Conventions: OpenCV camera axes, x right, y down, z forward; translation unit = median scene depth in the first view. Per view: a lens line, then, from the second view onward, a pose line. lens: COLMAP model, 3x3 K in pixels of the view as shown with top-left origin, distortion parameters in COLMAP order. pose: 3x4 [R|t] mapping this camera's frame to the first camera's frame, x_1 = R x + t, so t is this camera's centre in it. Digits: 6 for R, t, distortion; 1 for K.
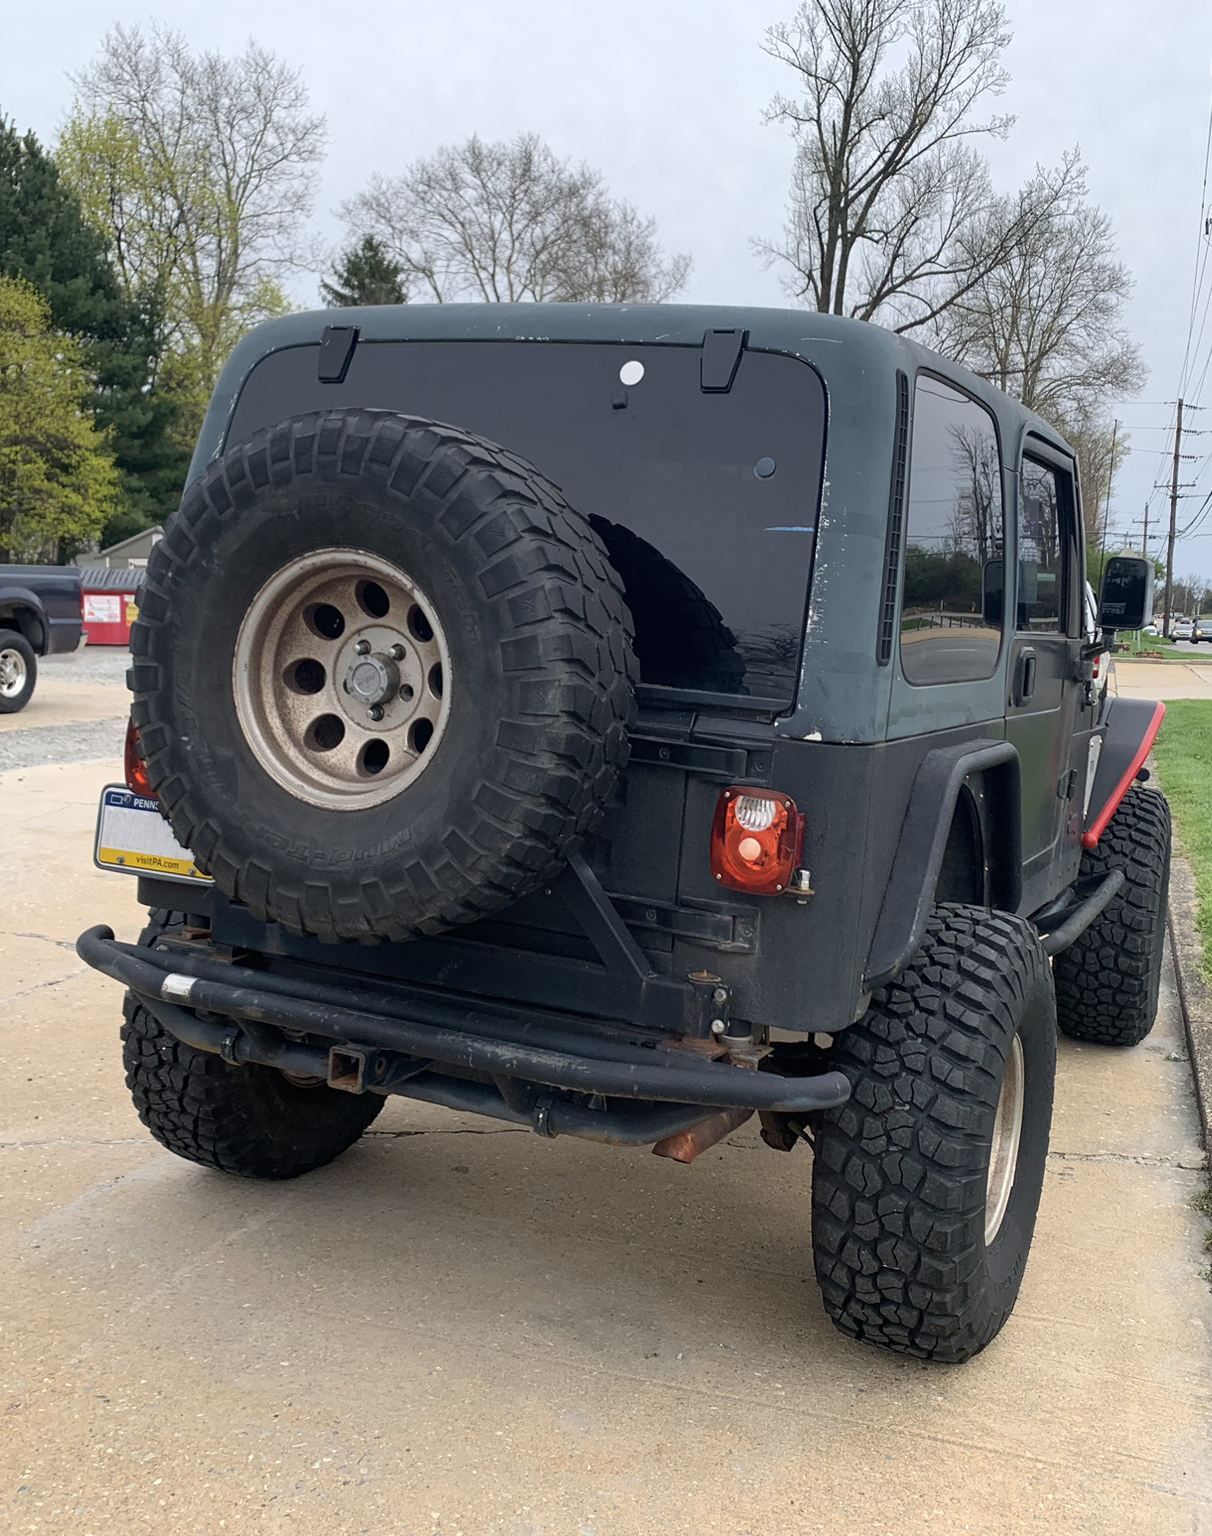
lens RADIAL K [[1583.0, 0, 609.5], [0, 1583.0, 562.5], [0, 0, 1]] dist [0.073985, 0.021509]
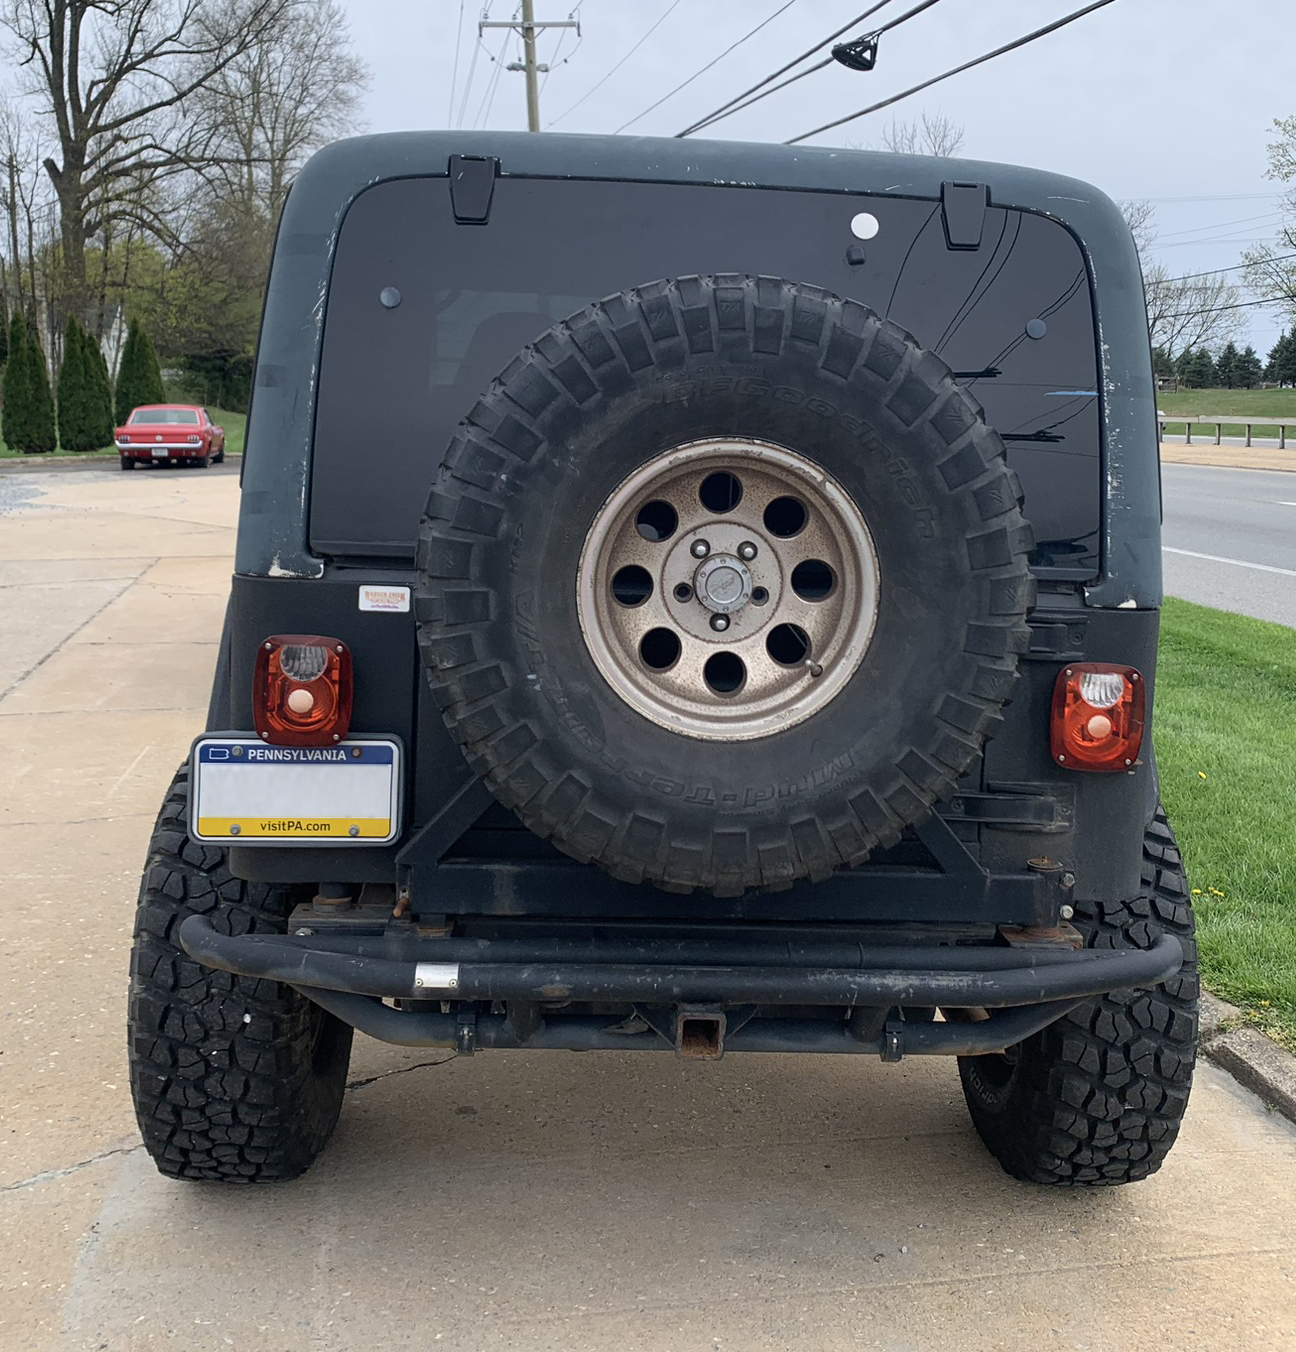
lens RADIAL K [[1618.3, 0, 618.6], [0, 1618.3, 396.7], [0, 0, 1]] dist [0.103124, -0.145646]
pose [[0.884420, -0.036493, 0.465262, -0.607289], [0.023641, 0.999161, 0.033430, -0.059760], [-0.466092, -0.018567, 0.884541, 0.243313]]
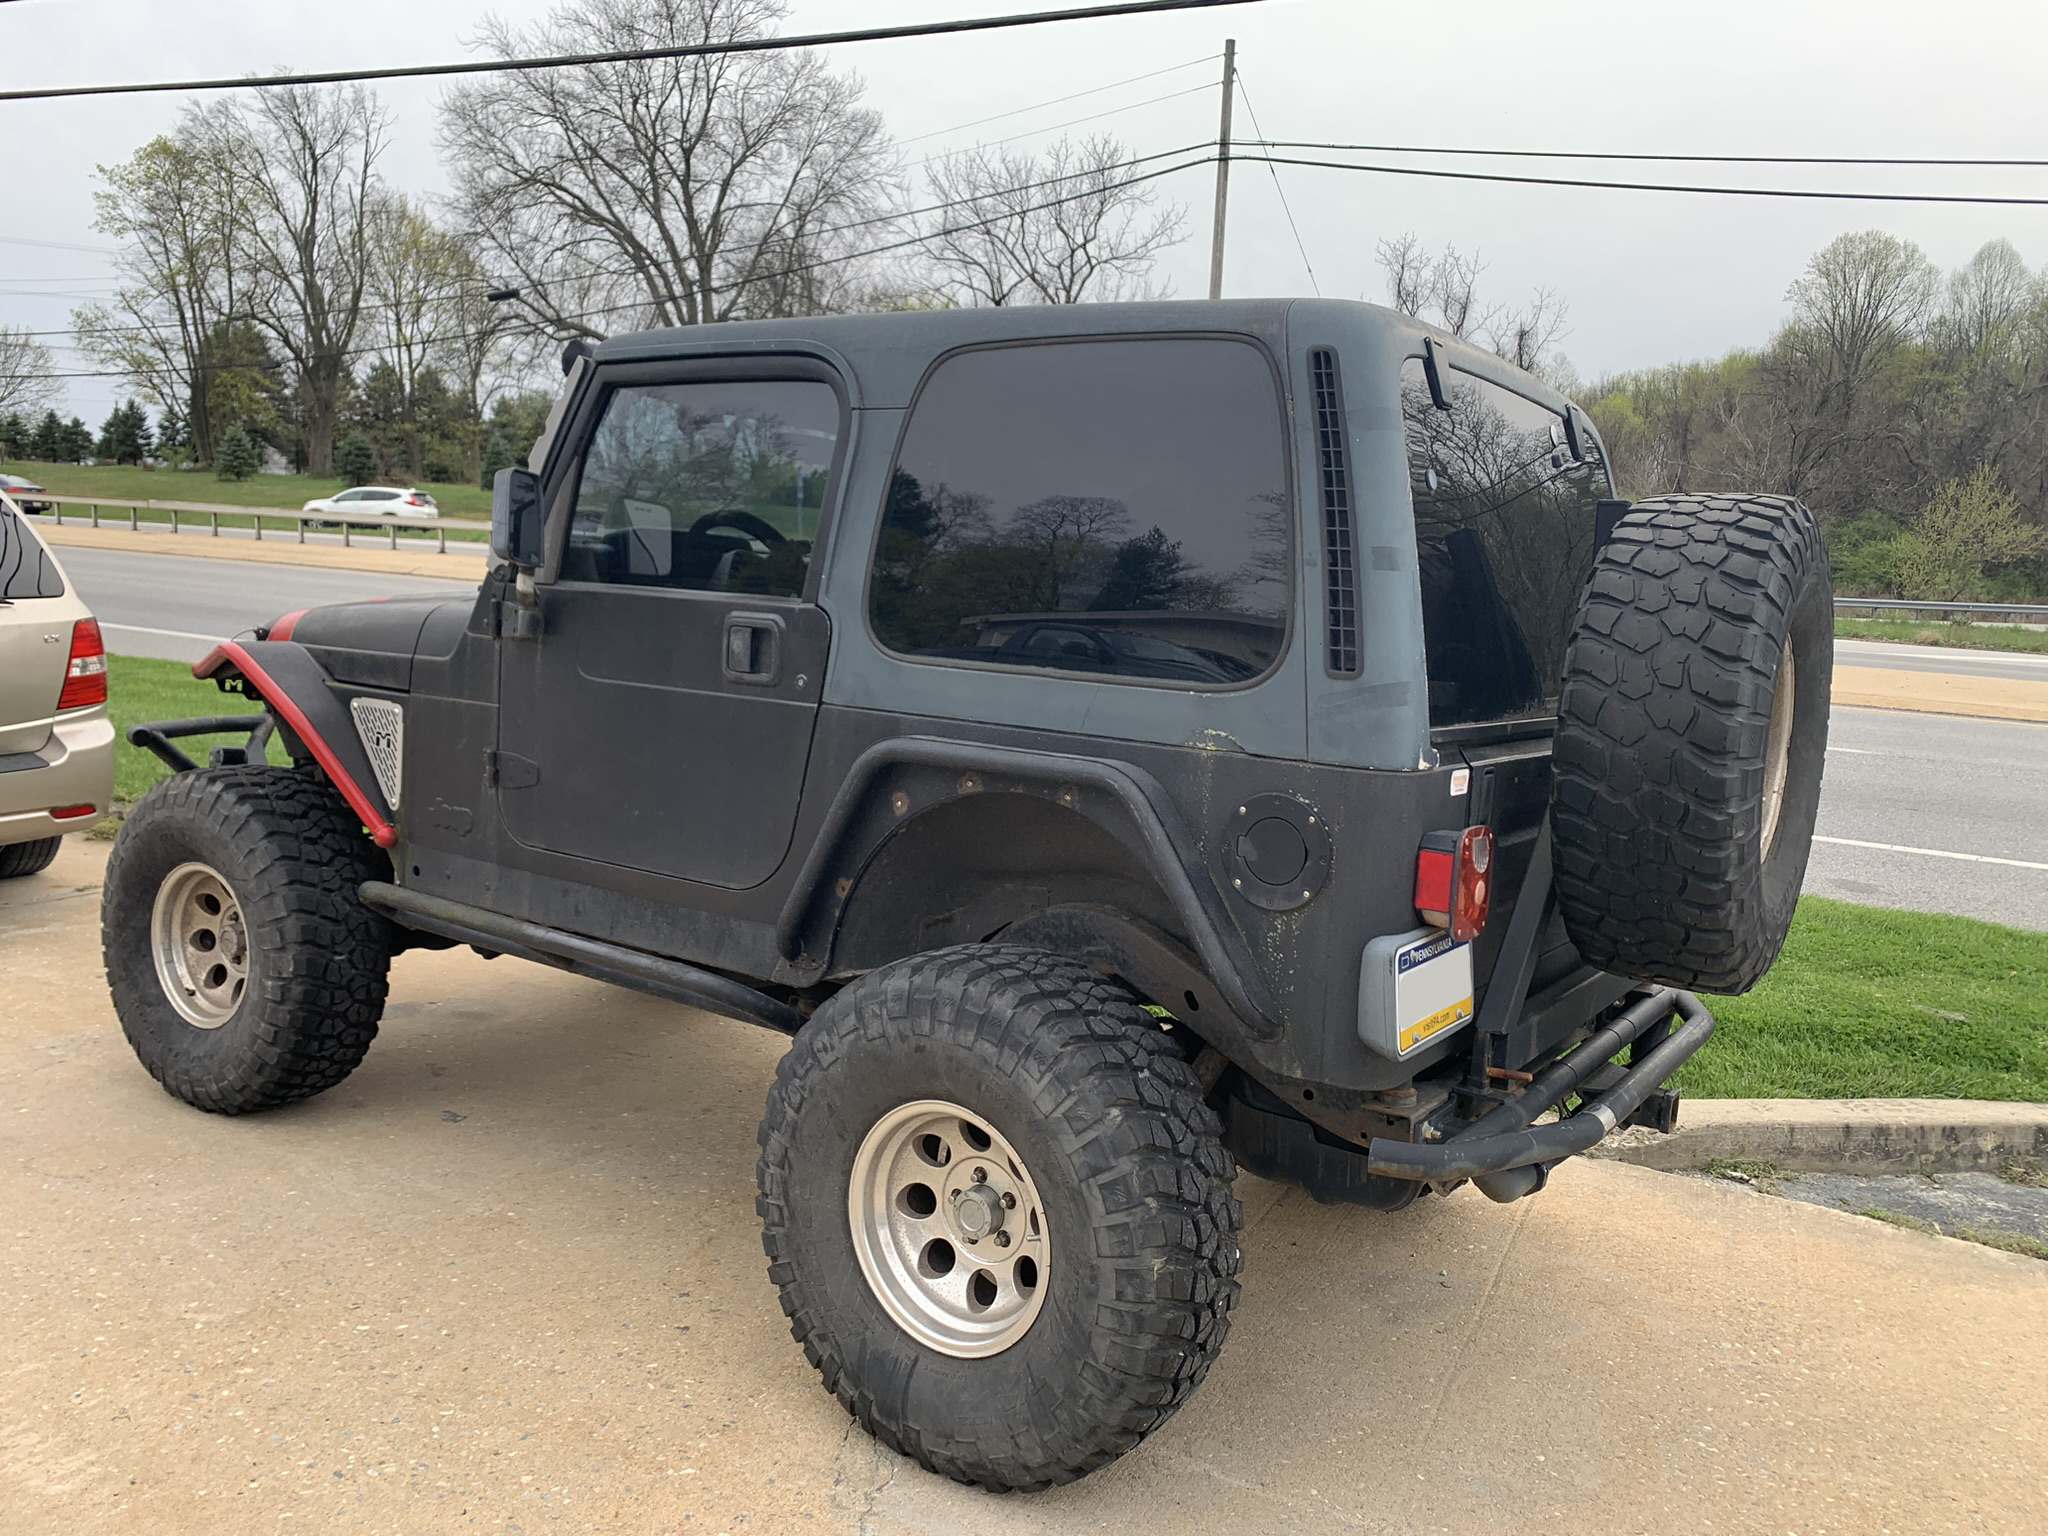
lens RADIAL K [[1669.2, 0, 1018.6], [0, 1669.2, 542.4], [0, 0, 1]] dist [0.100789, -0.129202]
pose [[0.154698, -0.046734, 0.986856, -1.326176], [-0.057828, 0.996740, 0.056267, -0.096365], [-0.986268, -0.065773, 0.151492, 1.281547]]
